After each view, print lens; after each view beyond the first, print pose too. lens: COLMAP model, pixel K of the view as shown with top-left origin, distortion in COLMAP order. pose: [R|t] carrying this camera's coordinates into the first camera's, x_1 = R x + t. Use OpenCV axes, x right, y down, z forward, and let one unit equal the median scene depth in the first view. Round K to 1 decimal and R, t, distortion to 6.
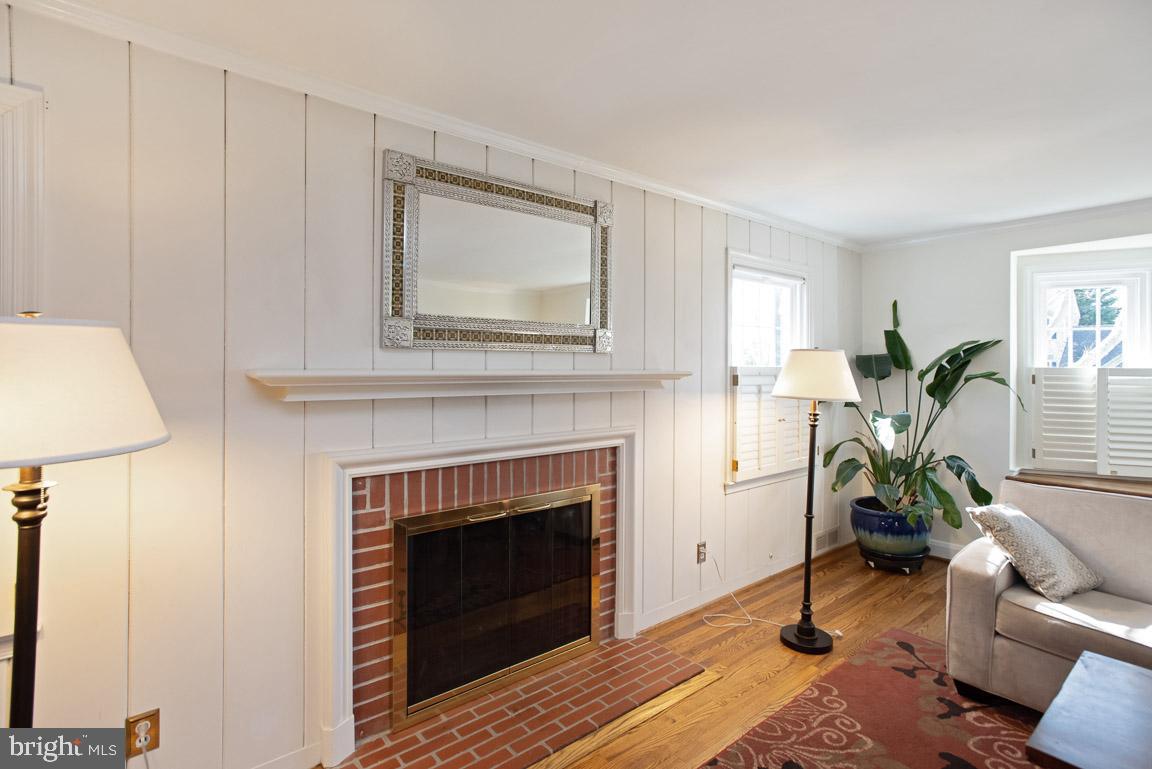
lens RADIAL K [[569.0, 0, 573.1], [0, 569.0, 357.7], [0, 0, 1]] dist [-0.033148, -0.000303]
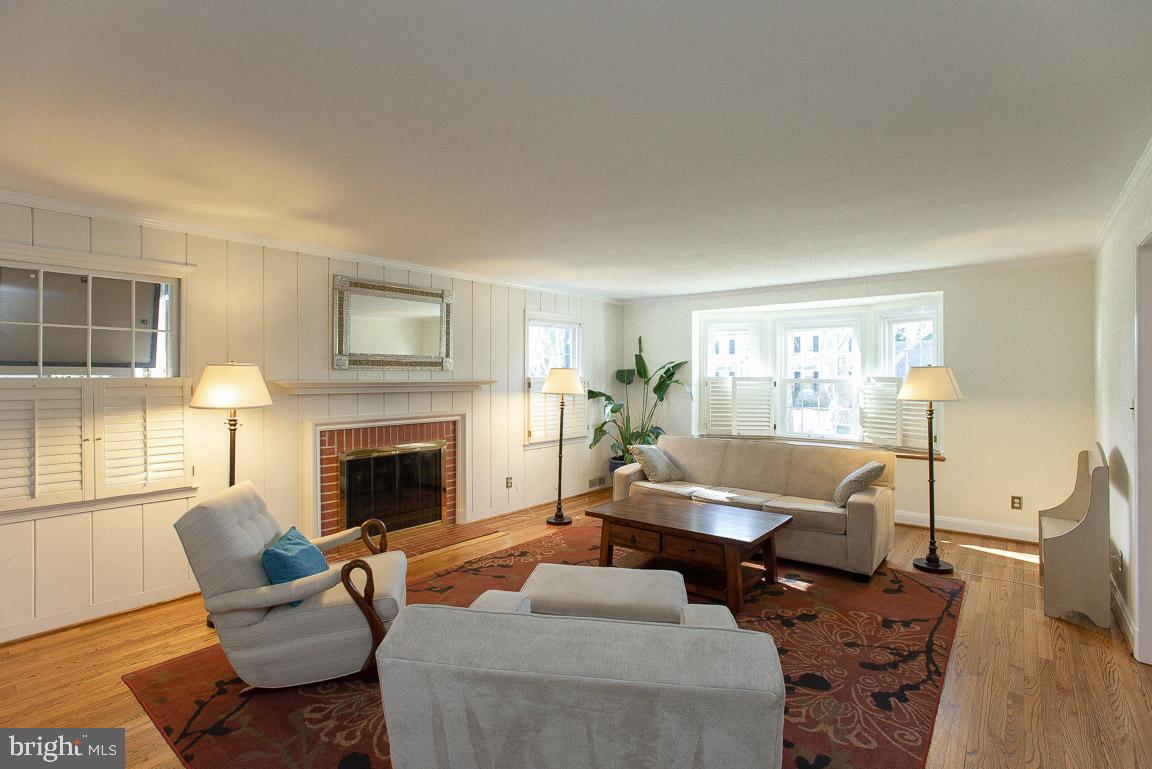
lens RADIAL K [[553.6, 0, 573.7], [0, 553.6, 373.9], [0, 0, 1]] dist [-0.039391, 0.000621]
pose [[0.979530, -0.005666, 0.201219, 0.093318], [0.004064, 0.999957, 0.008377, -0.011041], [-0.201258, -0.007388, 0.979510, -0.870236]]
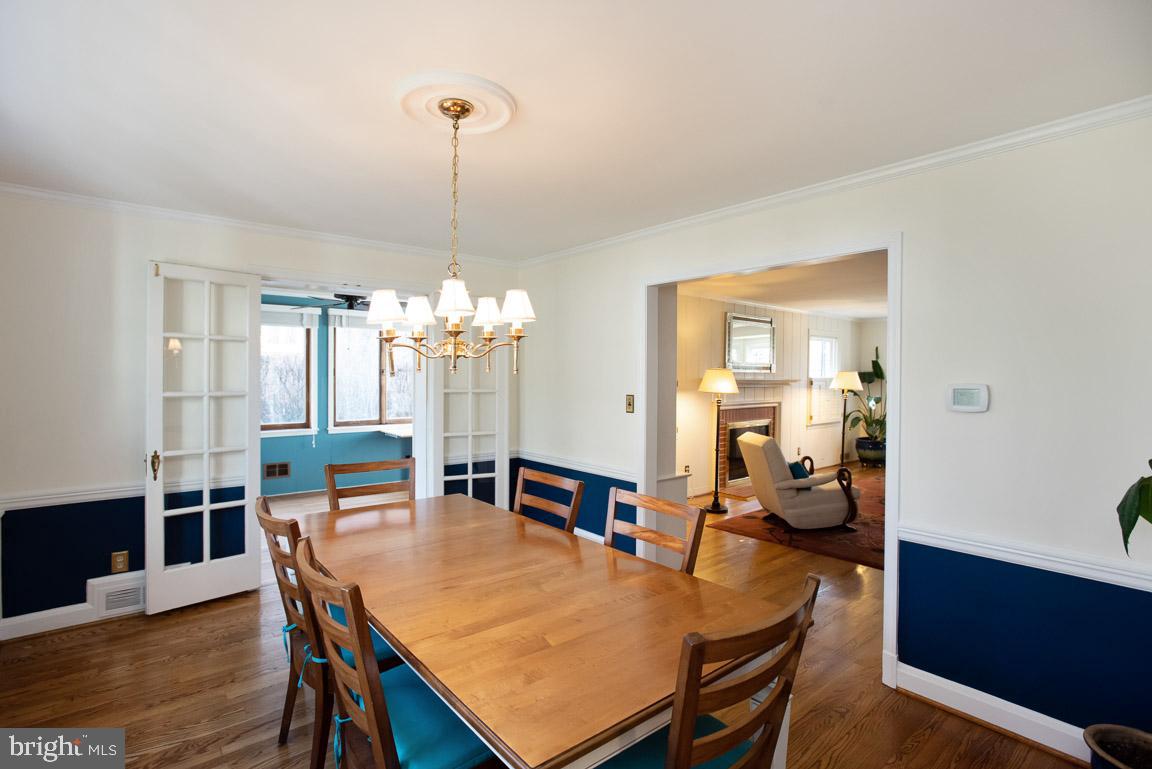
lens RADIAL K [[553.6, 0, 573.7], [0, 553.6, 373.9], [0, 0, 1]] dist [-0.039391, 0.000621]
pose [[0.999971, 0.002729, 0.007140, -0.938425], [-0.002809, 0.999932, 0.011315, -0.029377], [-0.007108, -0.011335, 0.999910, -1.693022]]
